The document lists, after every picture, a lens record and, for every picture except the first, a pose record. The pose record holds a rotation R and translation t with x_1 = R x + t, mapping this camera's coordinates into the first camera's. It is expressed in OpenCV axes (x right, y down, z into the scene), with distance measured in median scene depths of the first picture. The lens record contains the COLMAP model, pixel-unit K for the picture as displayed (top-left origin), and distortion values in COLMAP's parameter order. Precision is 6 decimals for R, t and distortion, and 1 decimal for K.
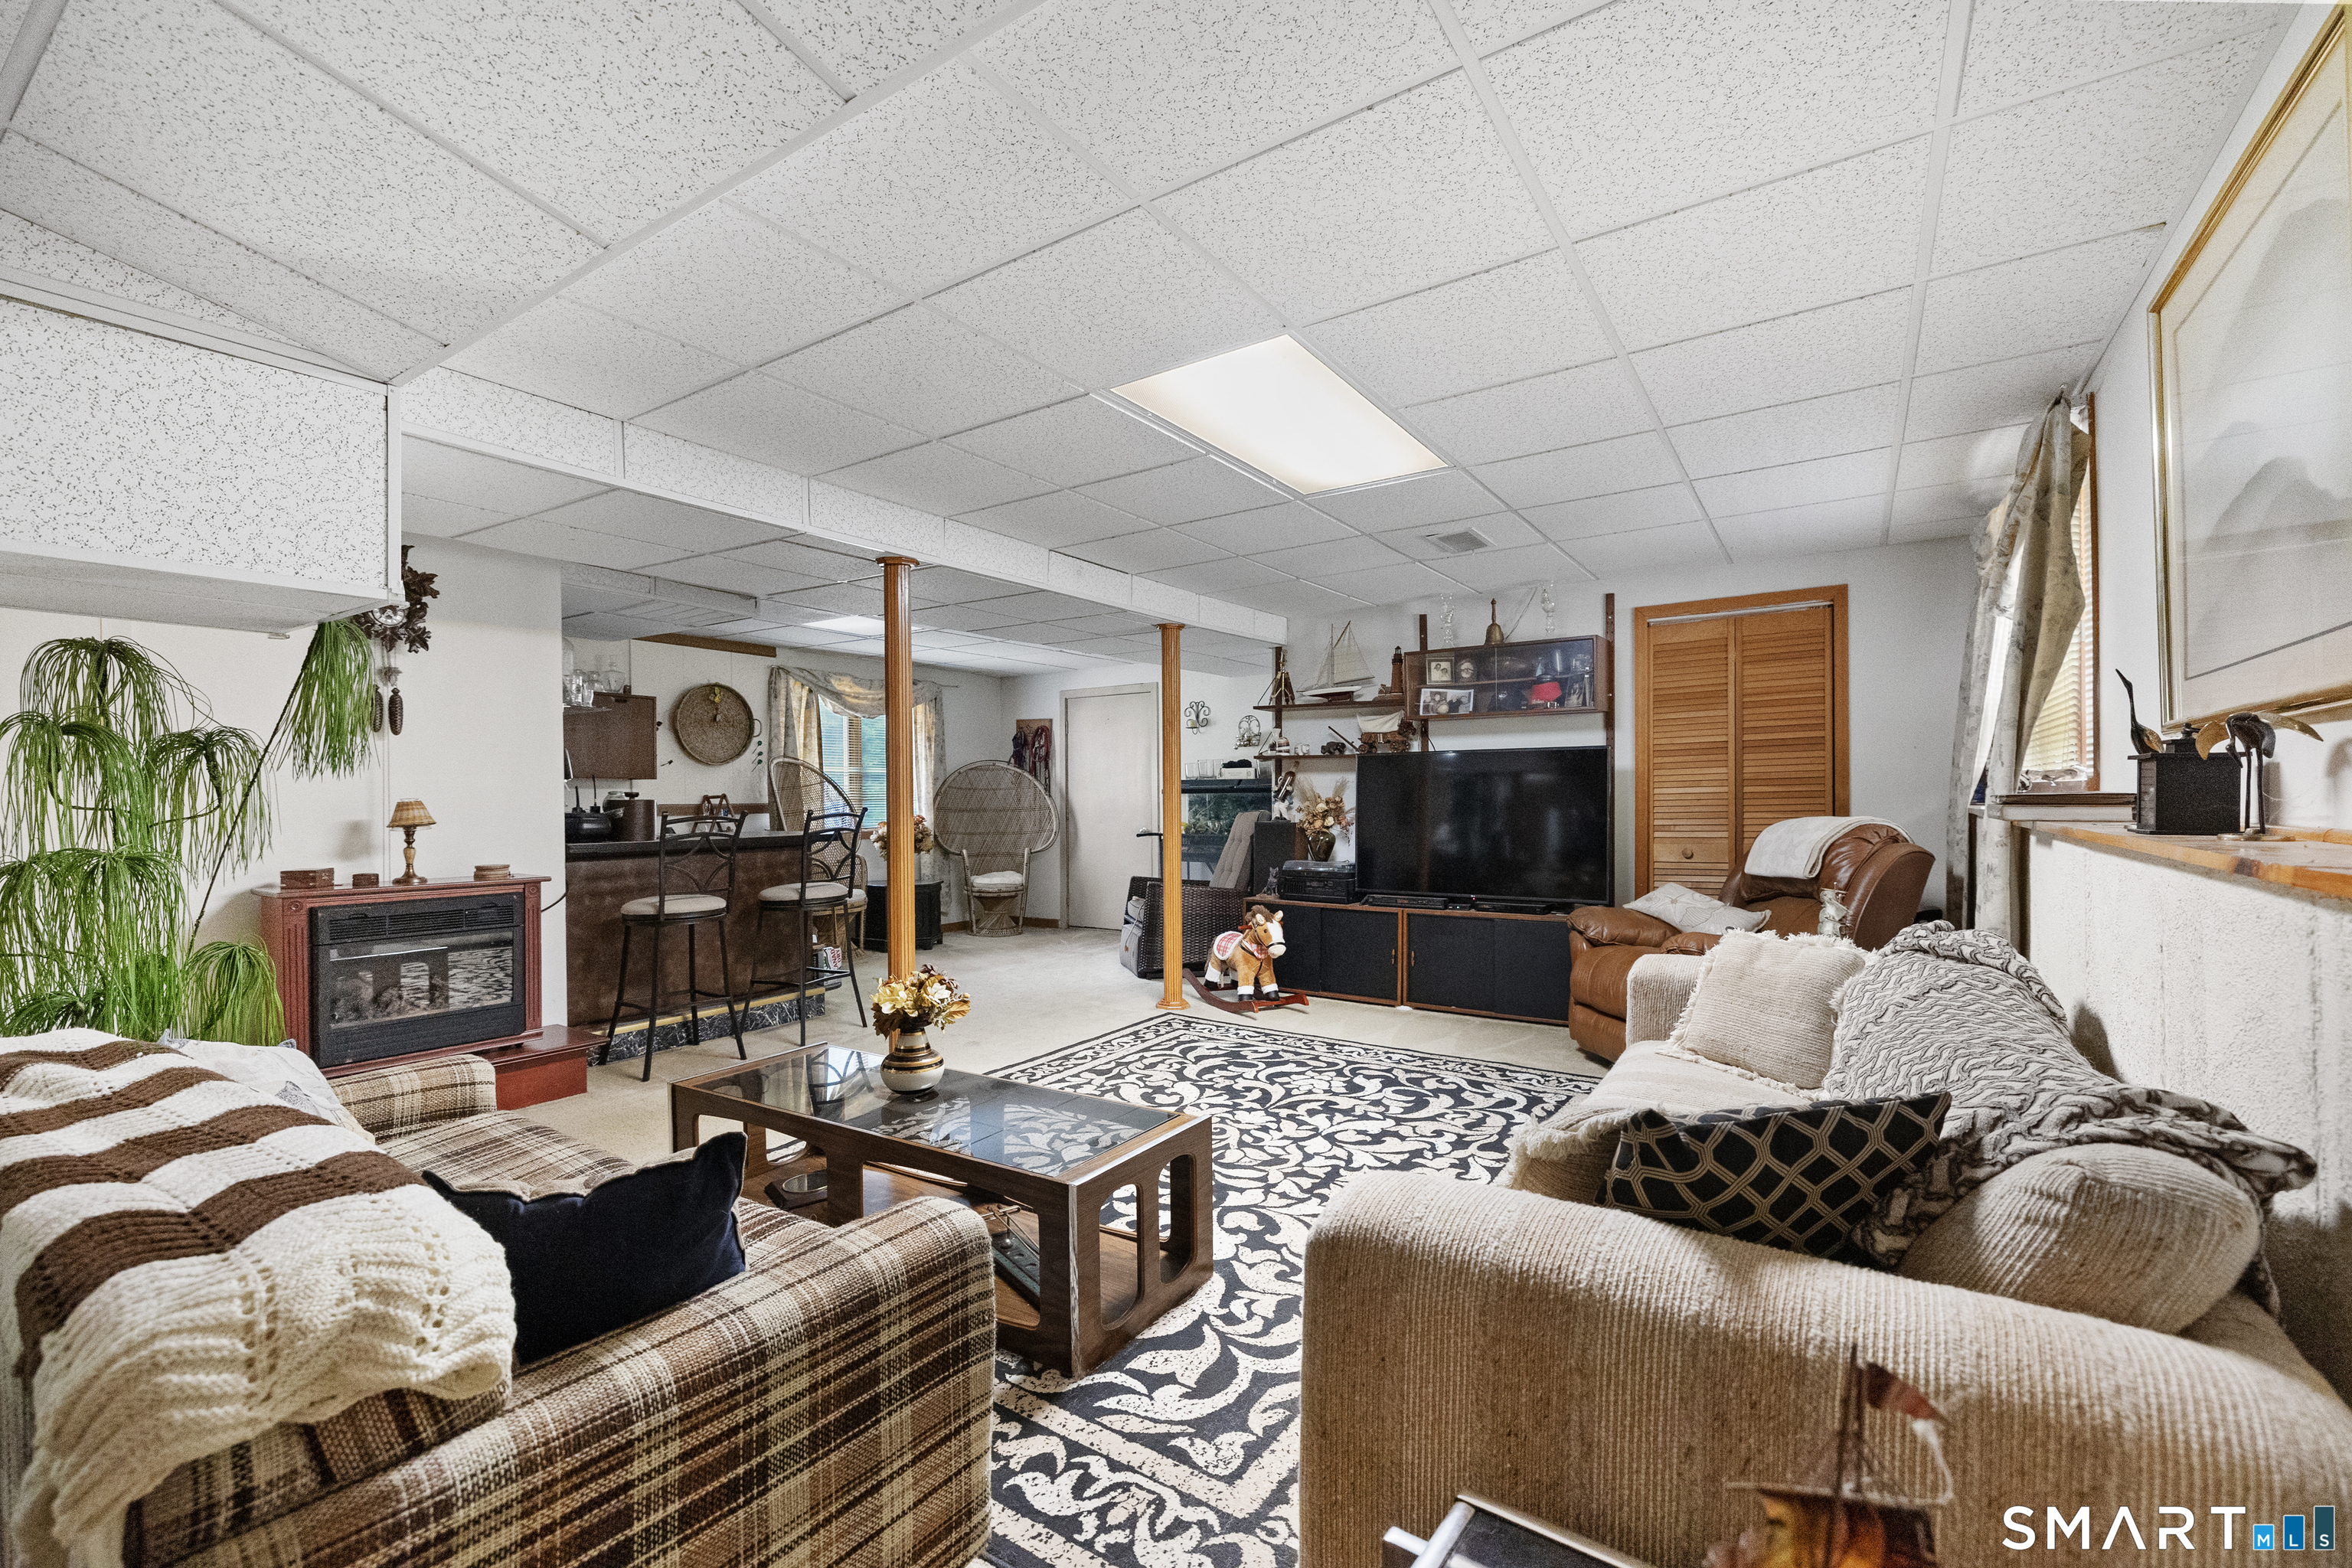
lens RADIAL K [[1006.0, 0, 1174.2], [0, 1006.0, 794.0], [0, 0, 1]] dist [0.001922, 0.000491]
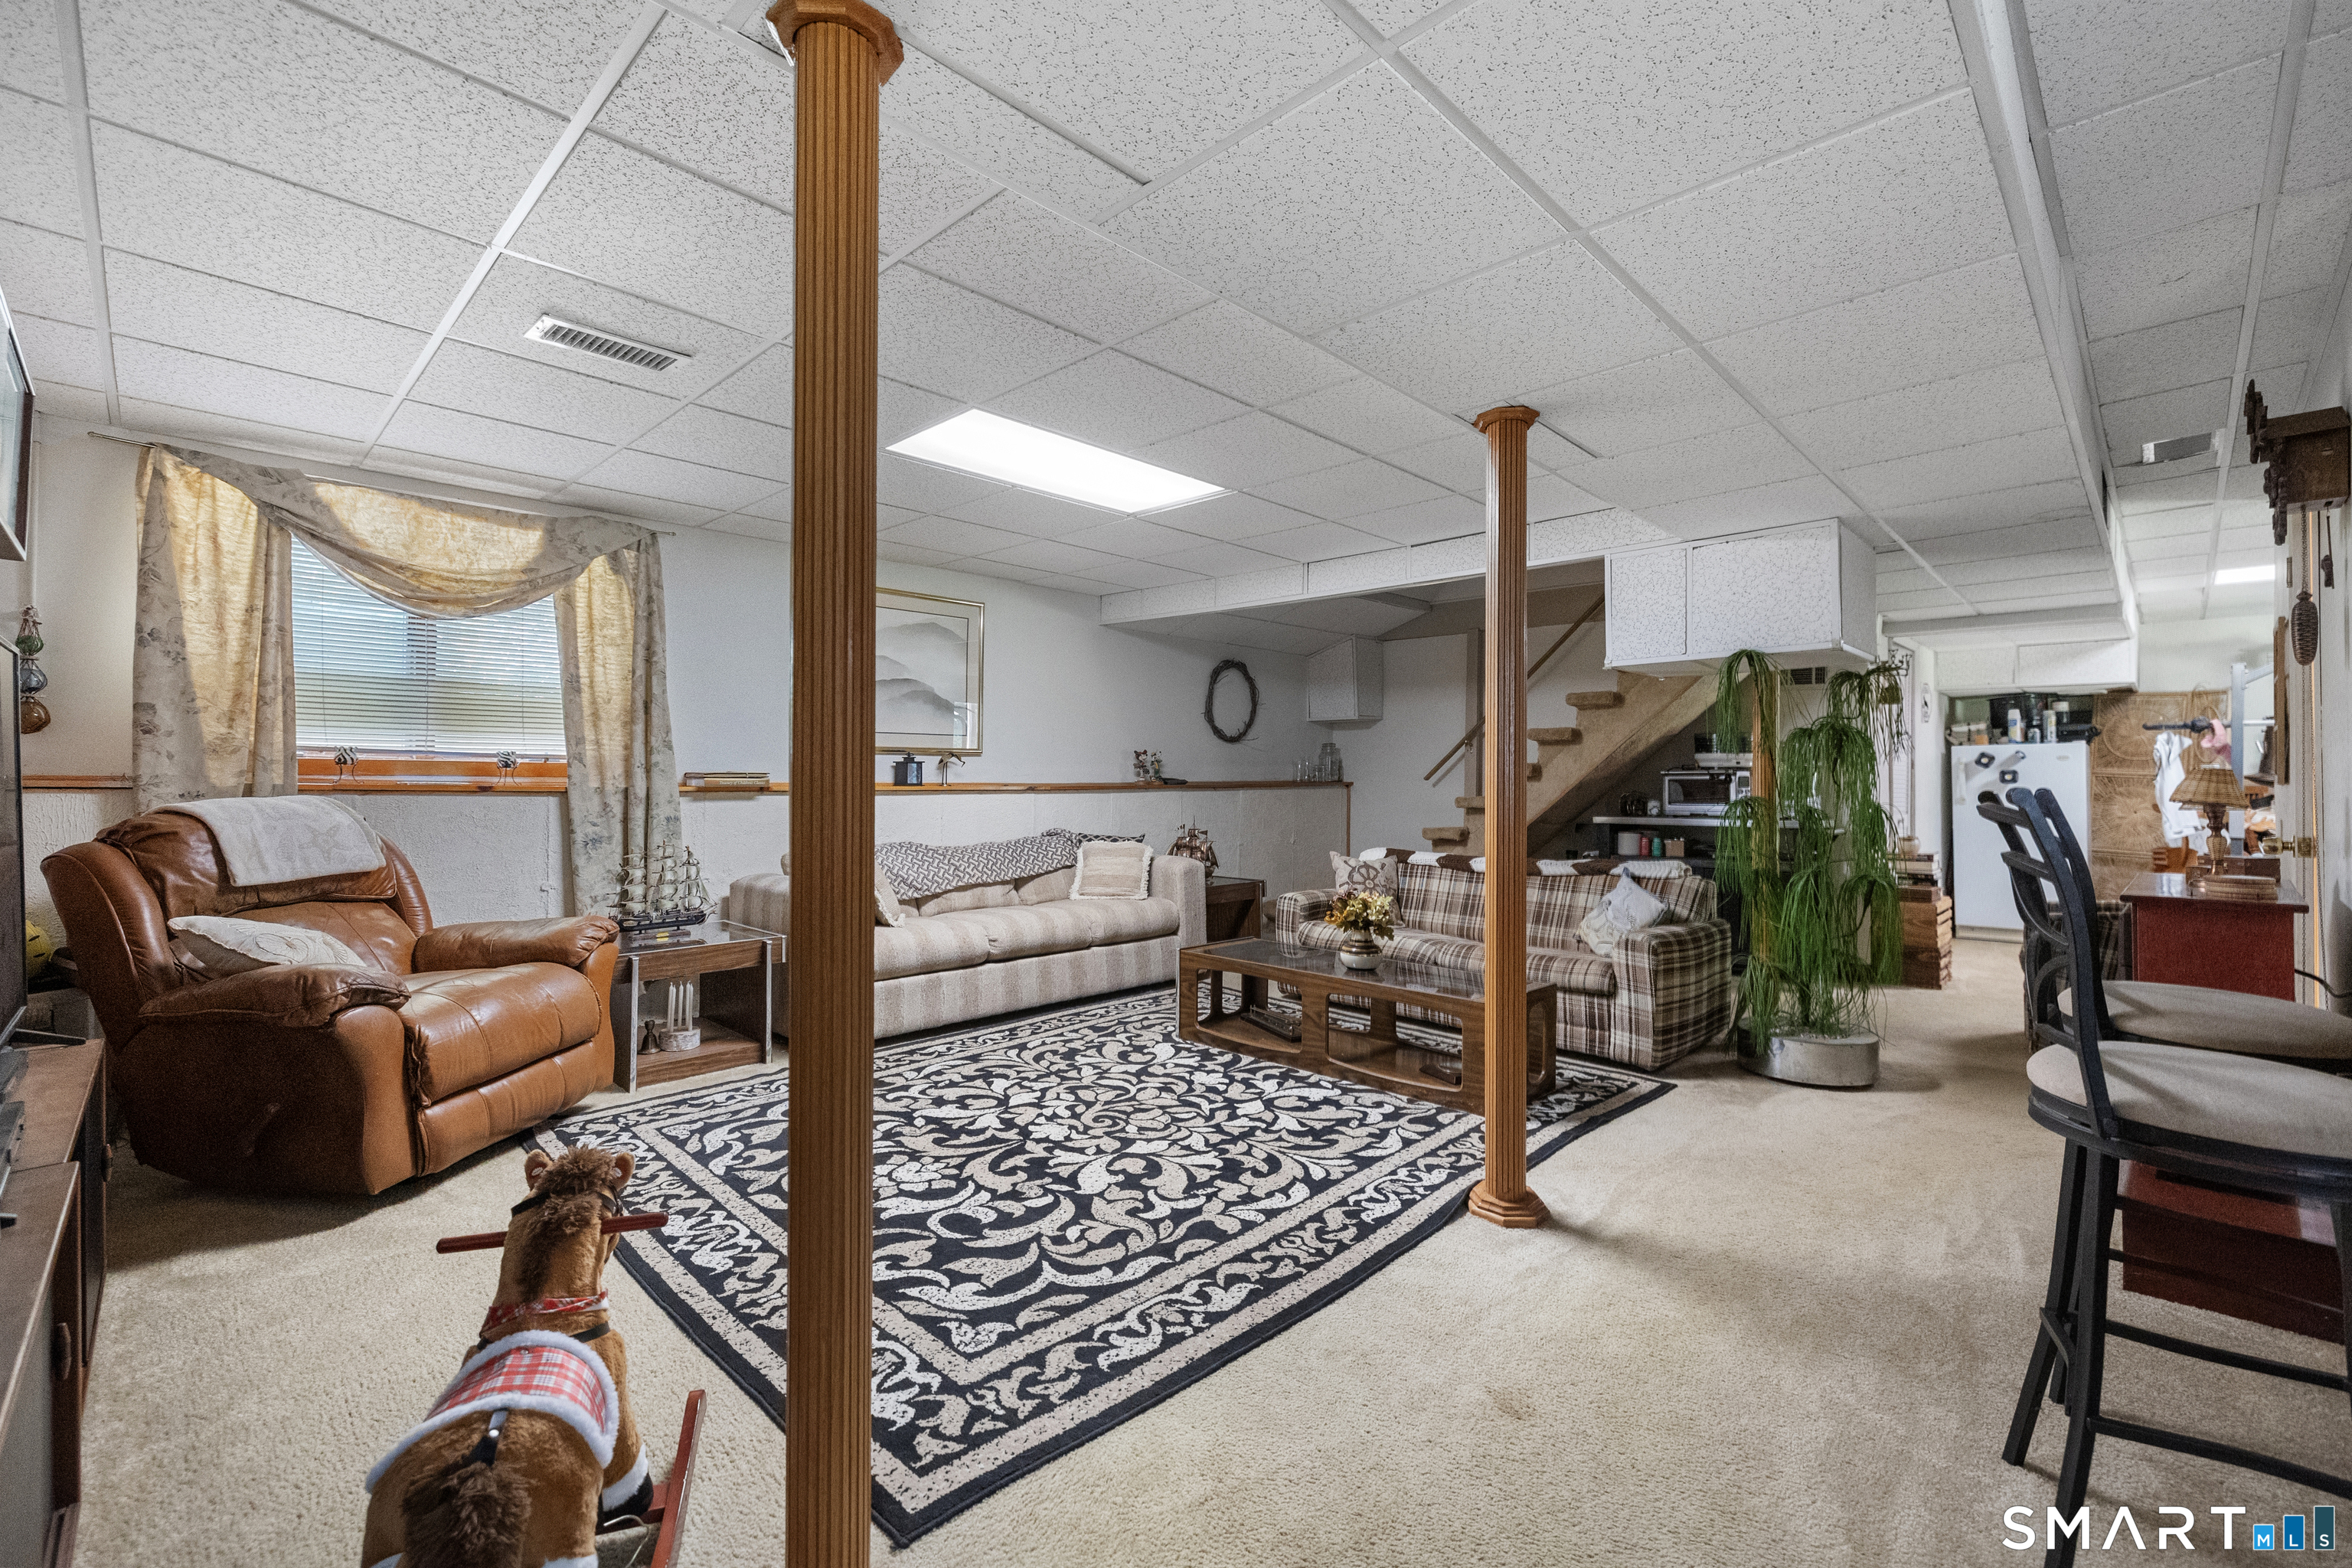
lens RADIAL K [[1006.0, 0, 1170.6], [0, 1006.0, 782.5], [0, 0, 1]] dist [0.001922, 0.000491]
pose [[-0.983142, 0.003791, 0.182802, -0.172871], [0.003437, 0.999992, -0.002257, 0.016404], [-0.182809, -0.001591, -0.983147, 1.696450]]
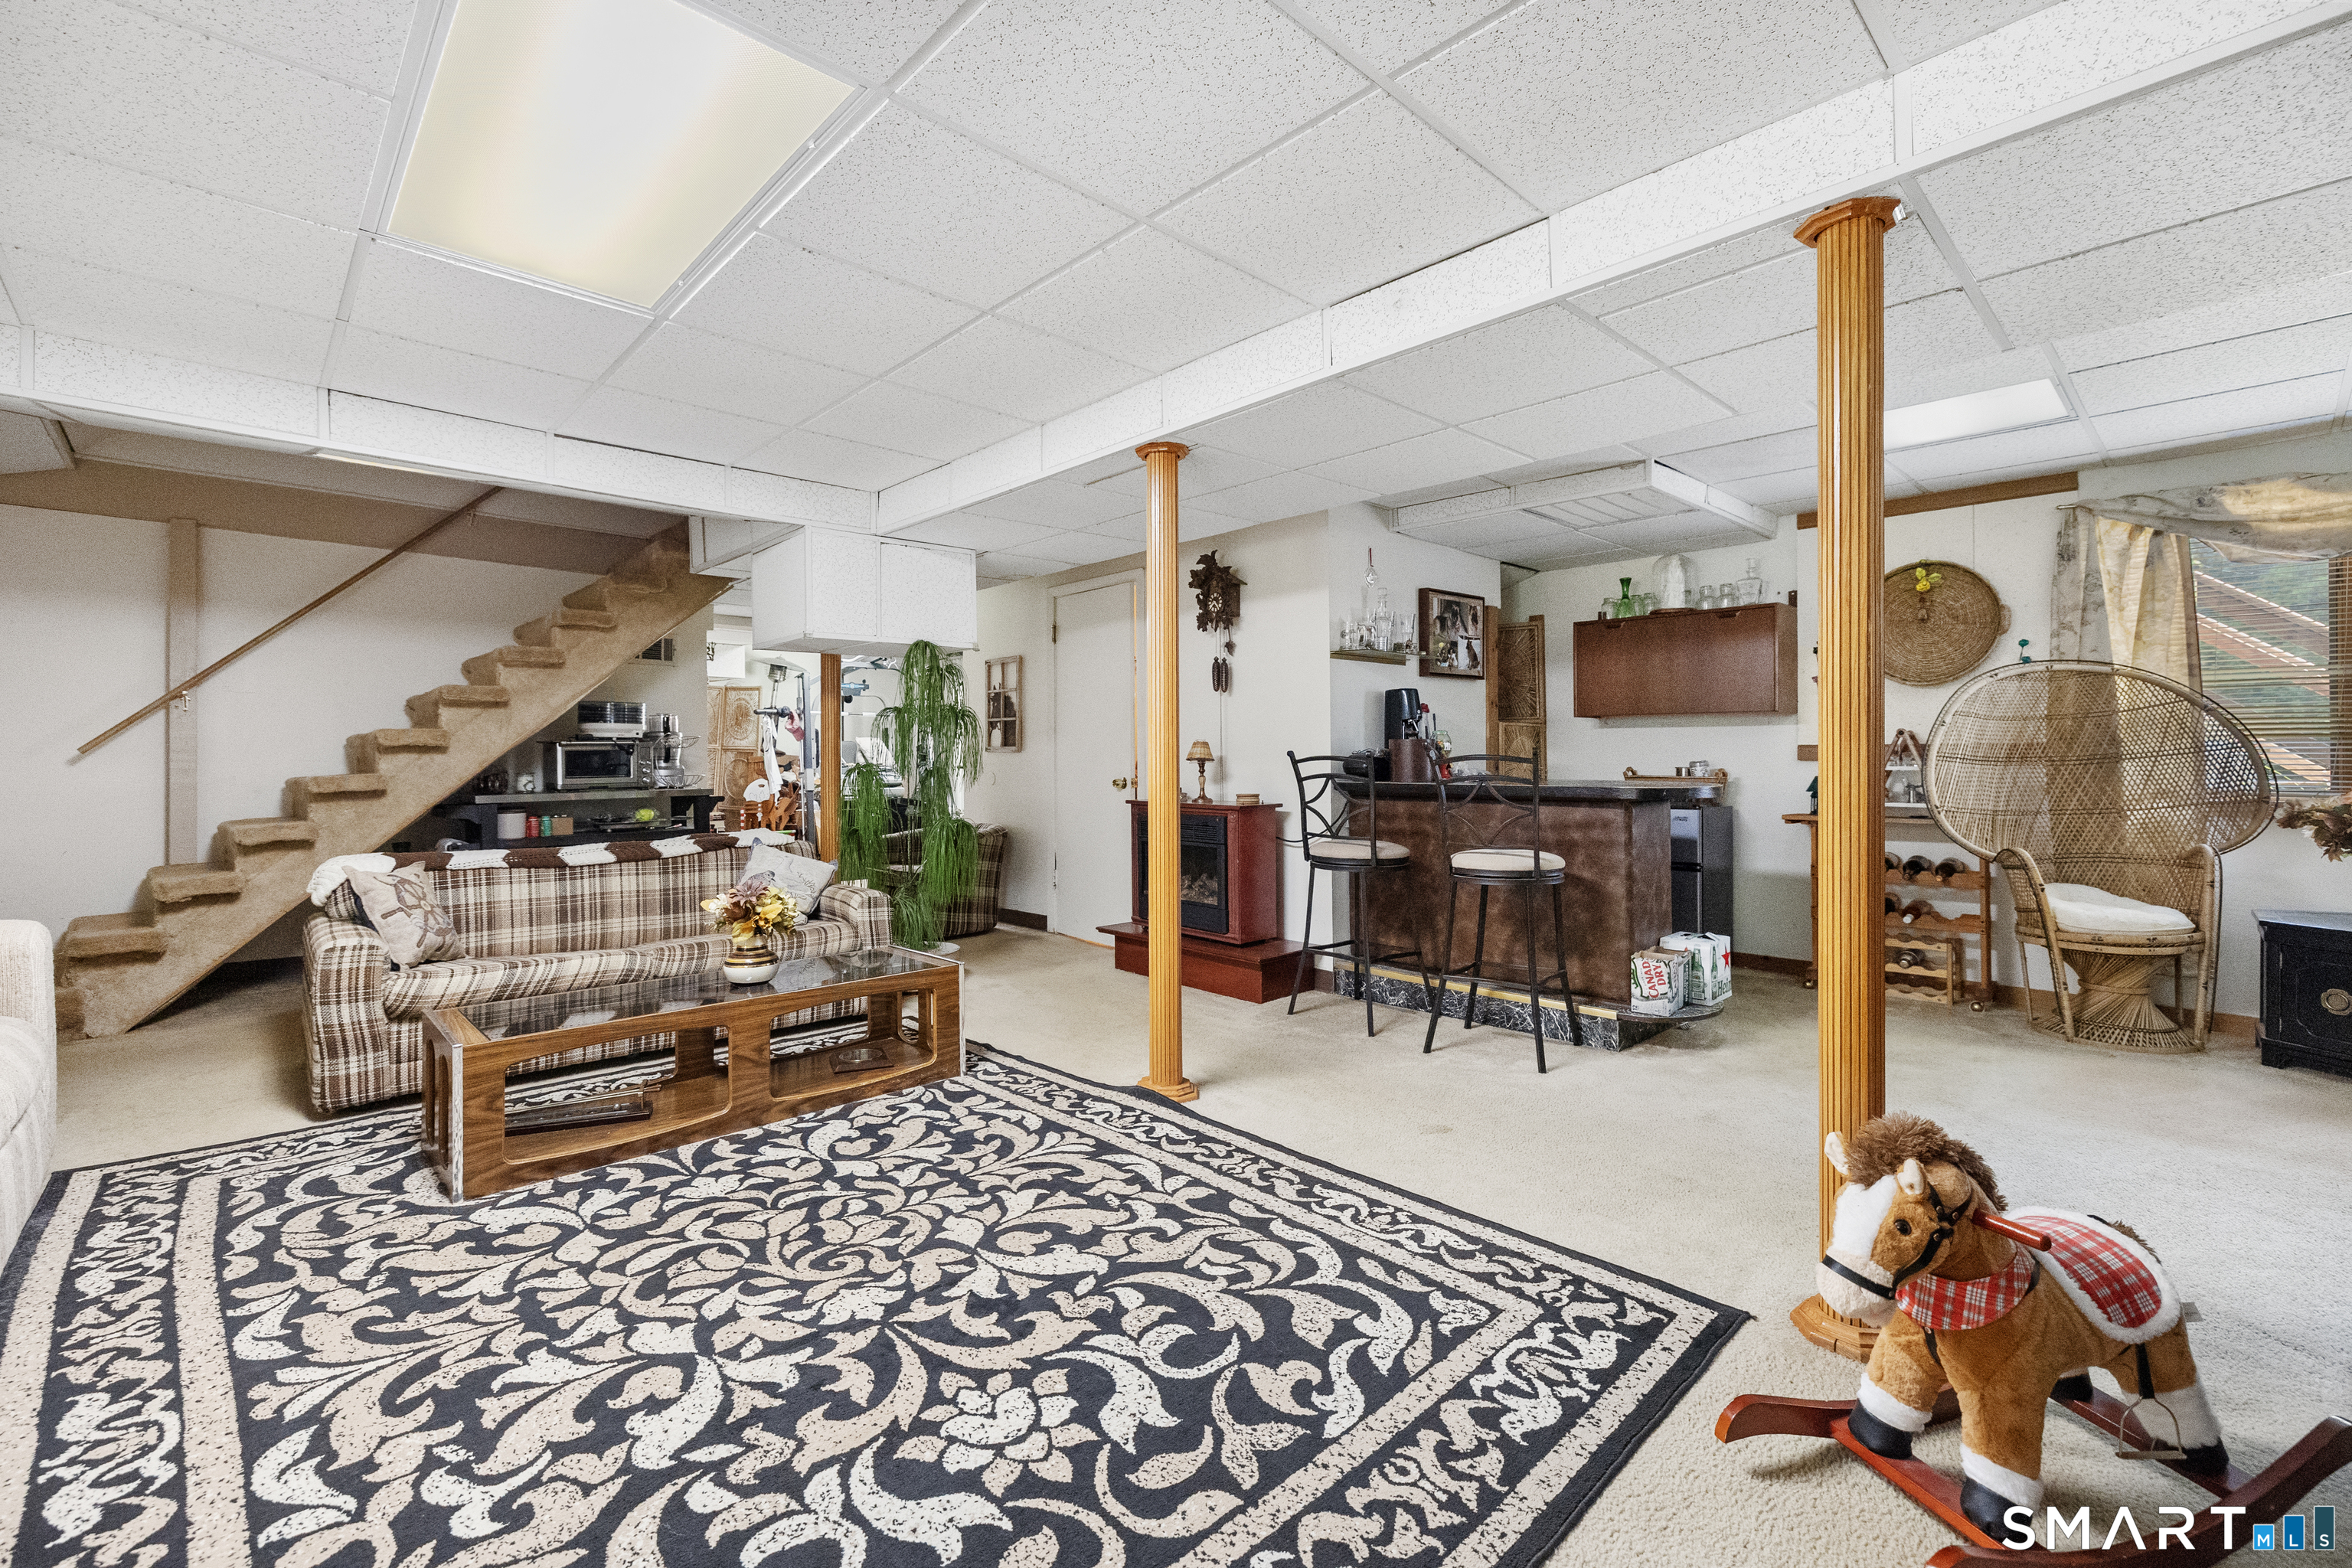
lens RADIAL K [[1006.0, 0, 1169.5], [0, 1006.0, 735.3], [0, 0, 1]] dist [0.001922, 0.000491]
pose [[-0.221577, -0.008718, -0.975104, 0.537801], [0.009668, 0.999891, -0.011136, 0.013159], [0.975095, -0.011895, -0.221468, 1.188589]]
